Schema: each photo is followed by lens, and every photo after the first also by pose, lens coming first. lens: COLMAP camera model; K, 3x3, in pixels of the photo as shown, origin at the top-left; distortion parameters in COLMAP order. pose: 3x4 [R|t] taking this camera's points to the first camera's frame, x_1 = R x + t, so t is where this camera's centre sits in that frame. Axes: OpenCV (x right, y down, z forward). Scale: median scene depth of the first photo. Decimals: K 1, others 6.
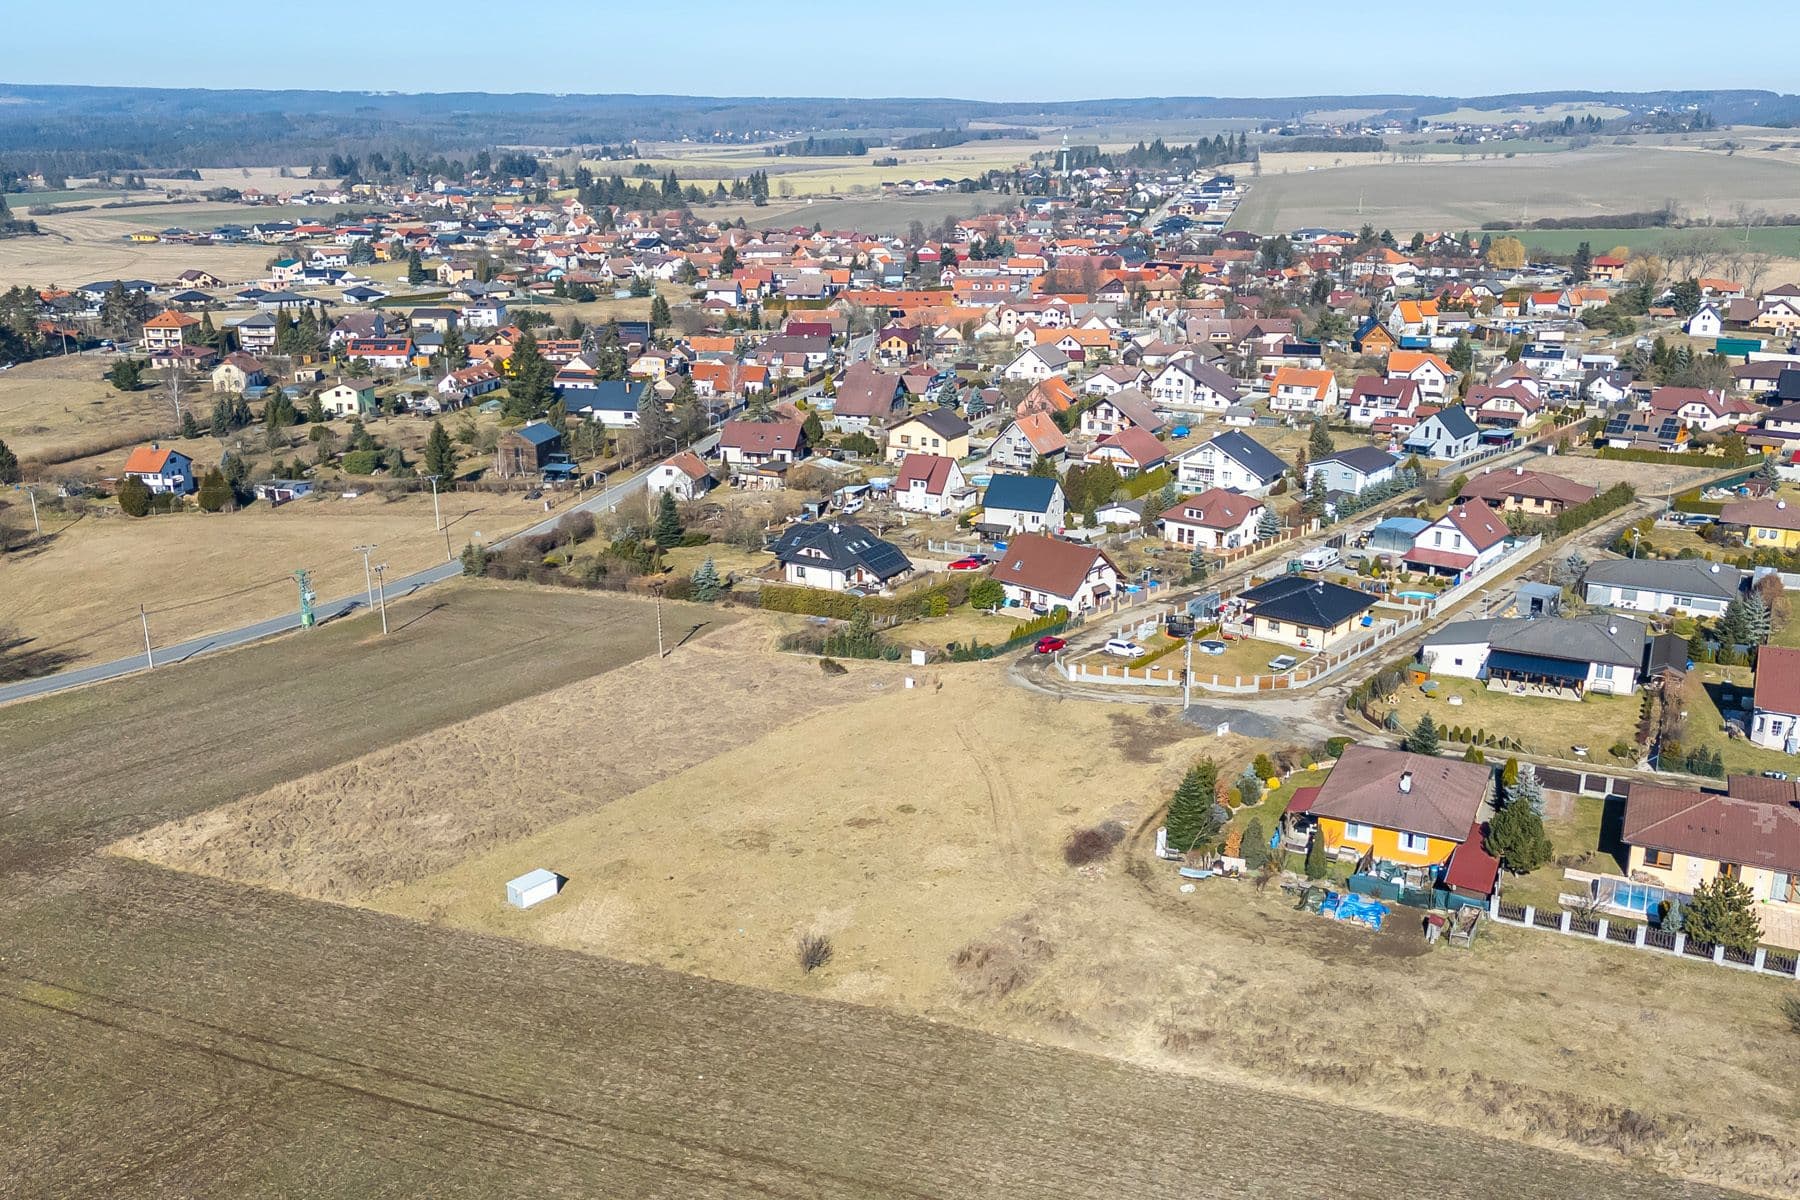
lens RADIAL K [[1548.6, 0, 907.7], [0, 1548.6, 620.5], [0, 0, 1]] dist [0.098304, -0.135264]
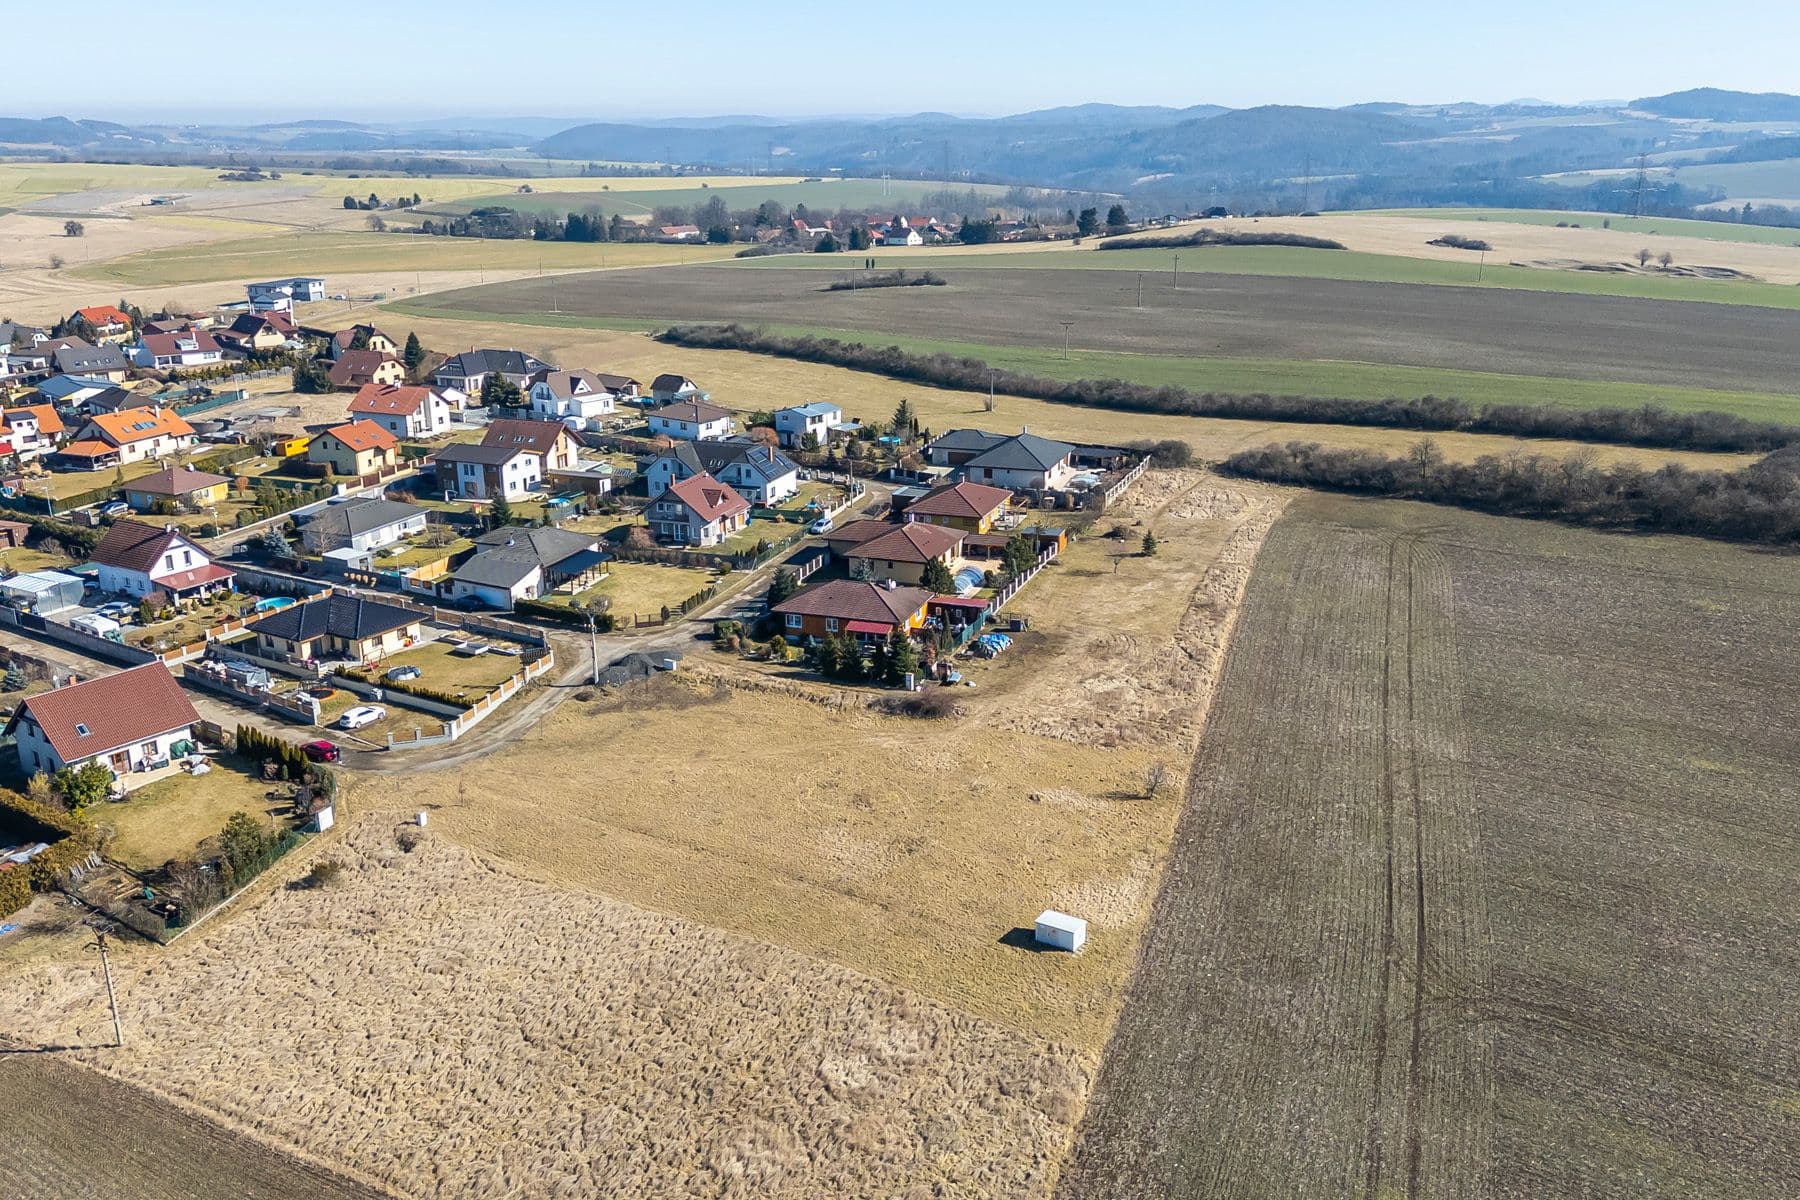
lens RADIAL K [[1548.6, 0, 911.1], [0, 1548.6, 586.6], [0, 0, 1]] dist [0.098304, -0.135264]
pose [[-0.123367, -0.281203, 0.951686, -0.432678], [0.302289, 0.902786, 0.305940, -0.134859], [-0.945199, 0.325427, -0.026369, 0.422292]]
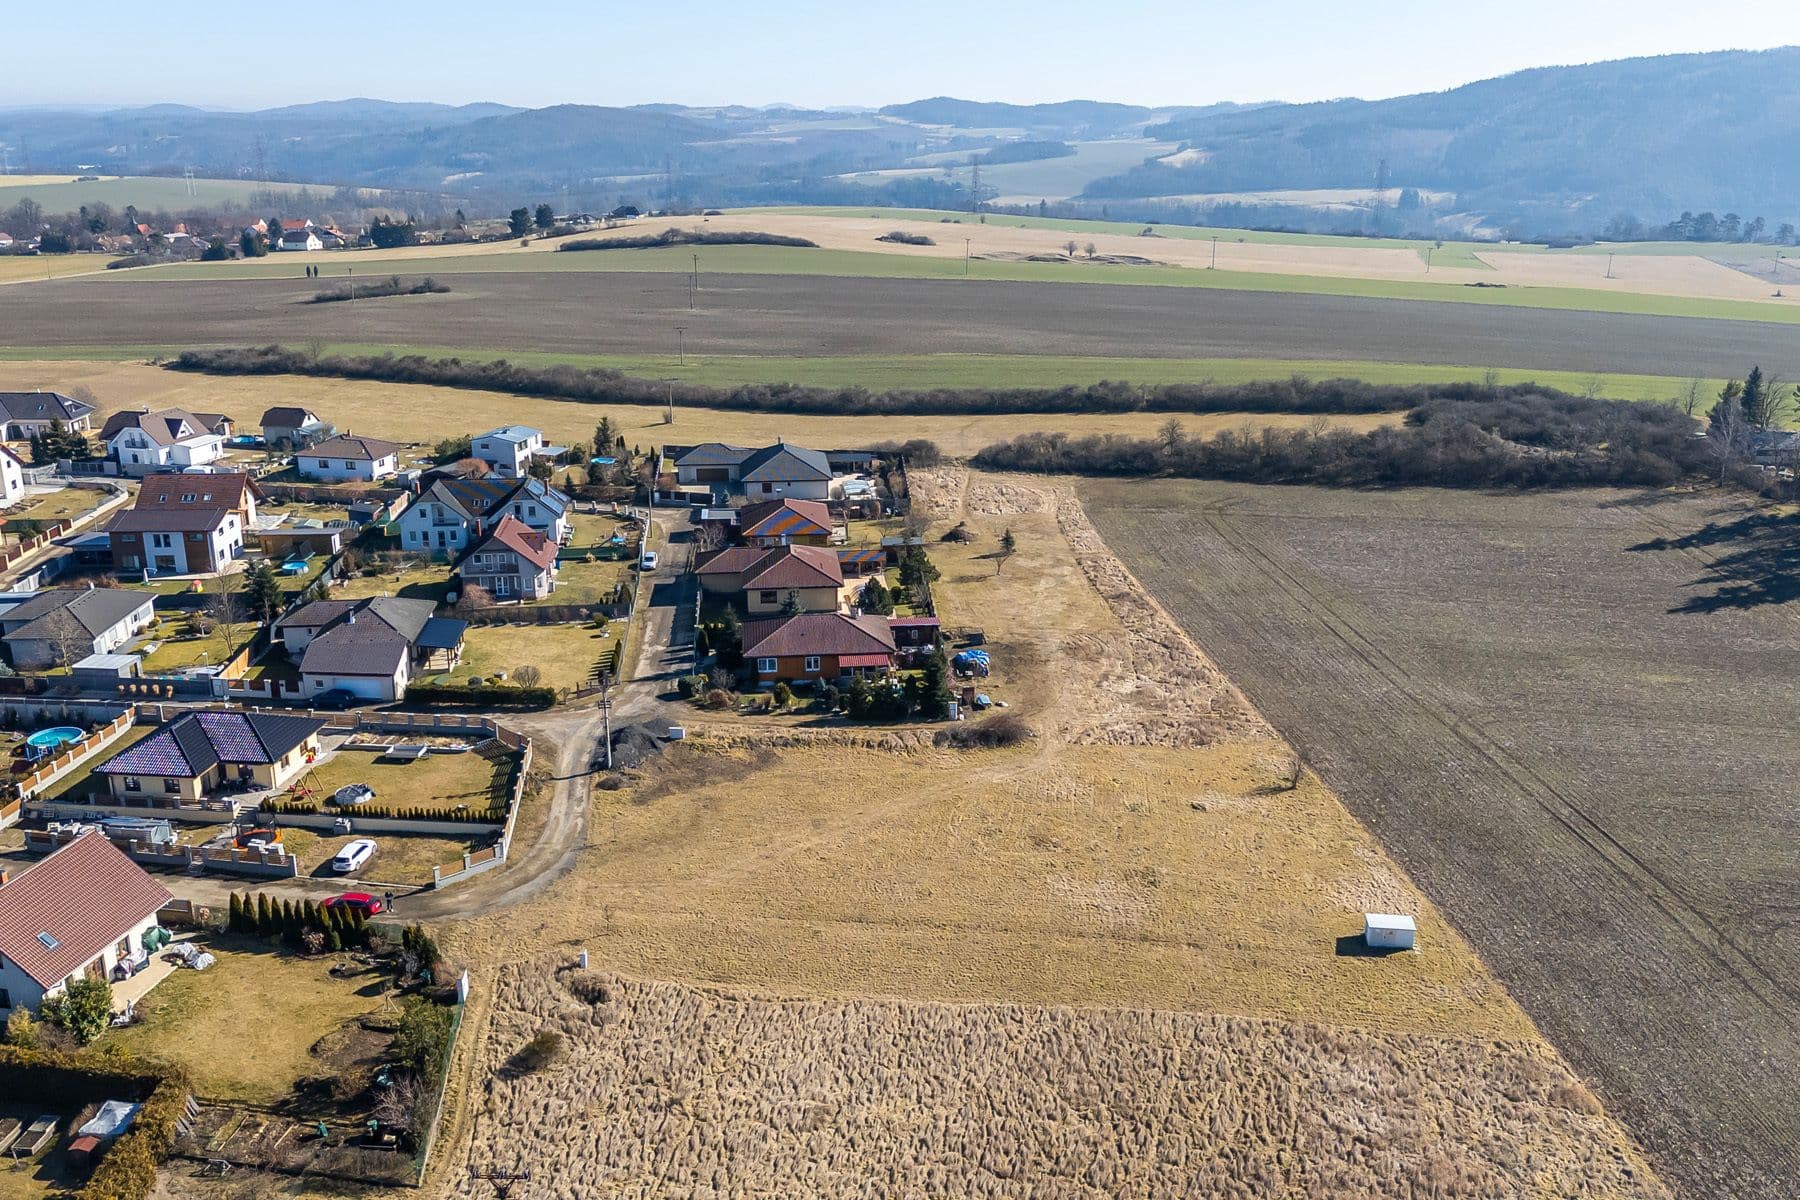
lens RADIAL K [[1548.6, 0, 909.4], [0, 1548.6, 598.4], [0, 0, 1]] dist [0.098304, -0.135264]
pose [[-0.530378, -0.247766, 0.810747, -0.324031], [0.253909, 0.866013, 0.430758, -0.194104], [-0.808845, 0.434320, -0.396404, 0.615188]]
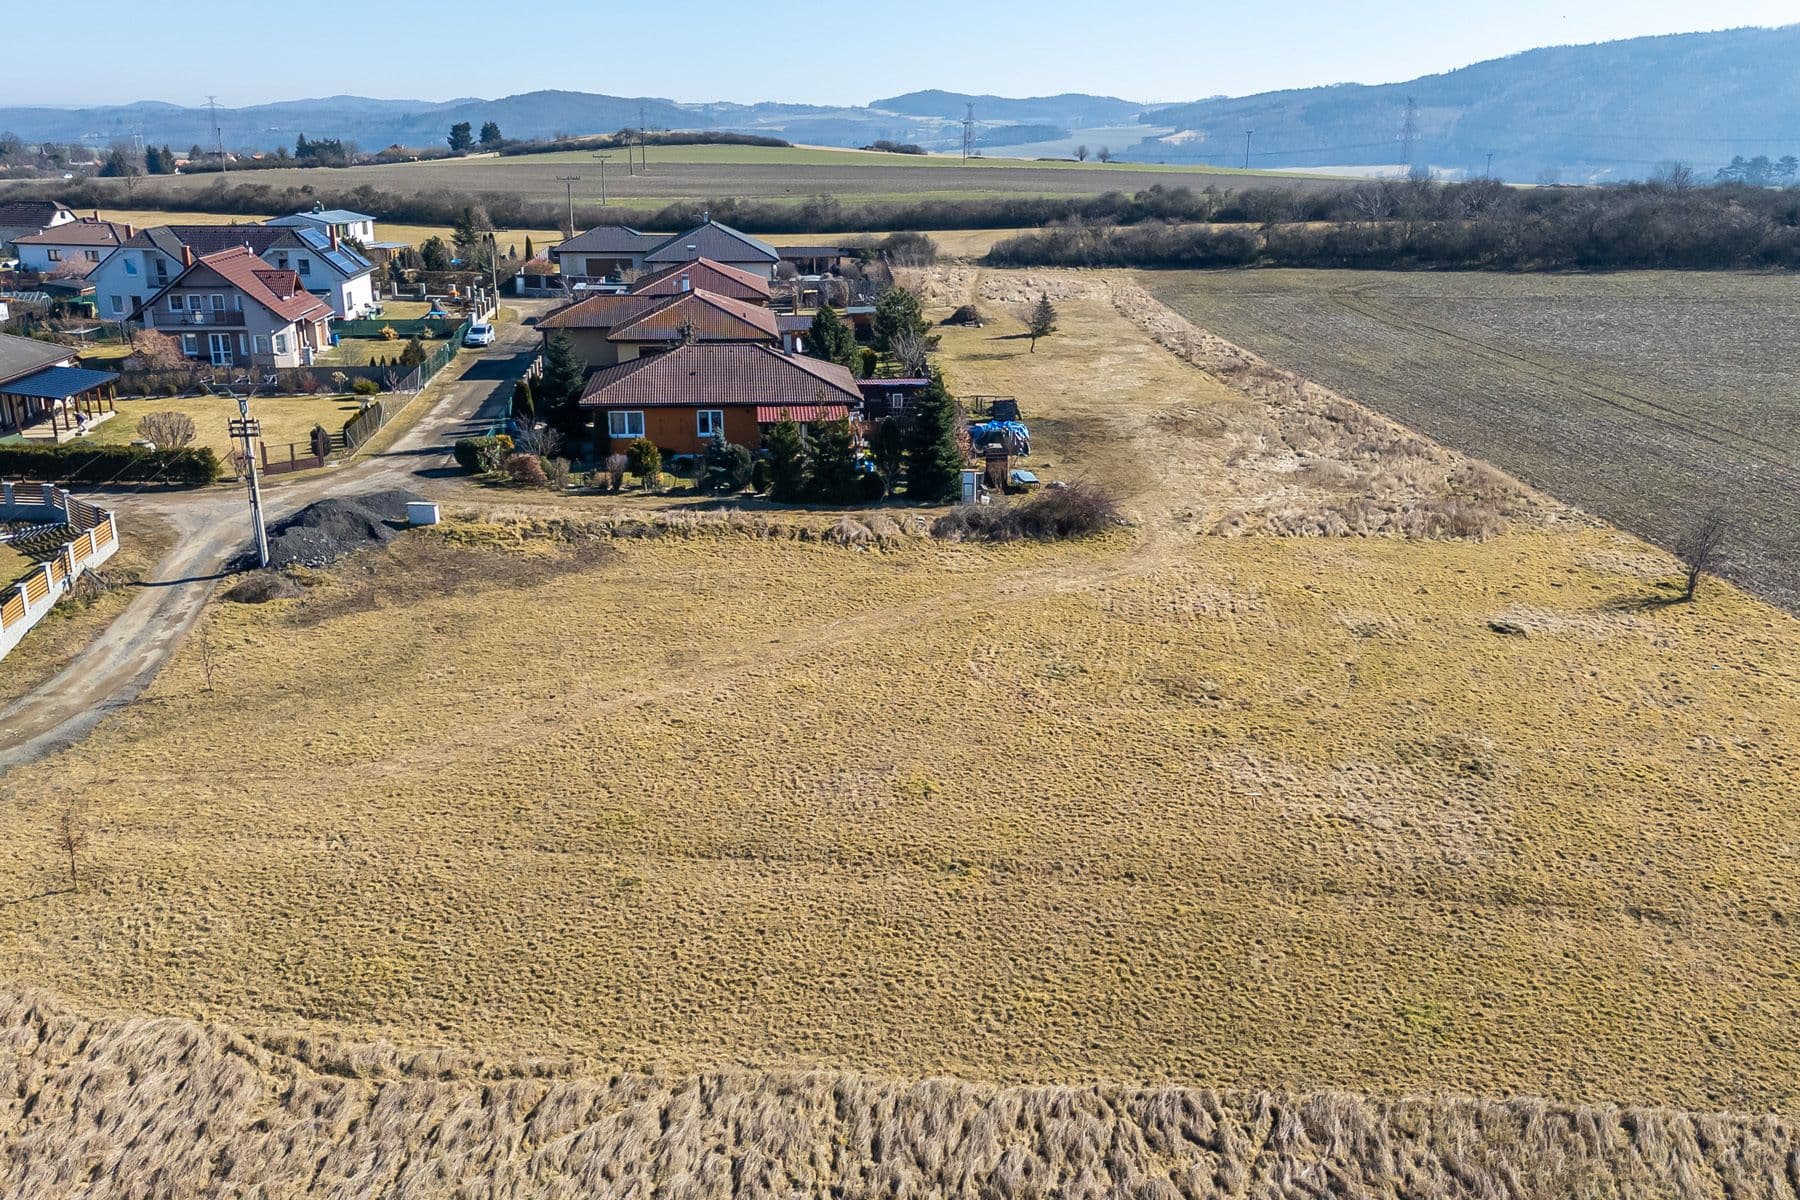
lens RADIAL K [[1548.6, 0, 905.9], [0, 1548.6, 628.7], [0, 0, 1]] dist [0.098304, -0.135264]
pose [[-0.533612, -0.261352, 0.804334, -0.144181], [0.252447, 0.858474, 0.446422, -0.040766], [-0.807174, 0.441268, -0.392114, 0.542405]]
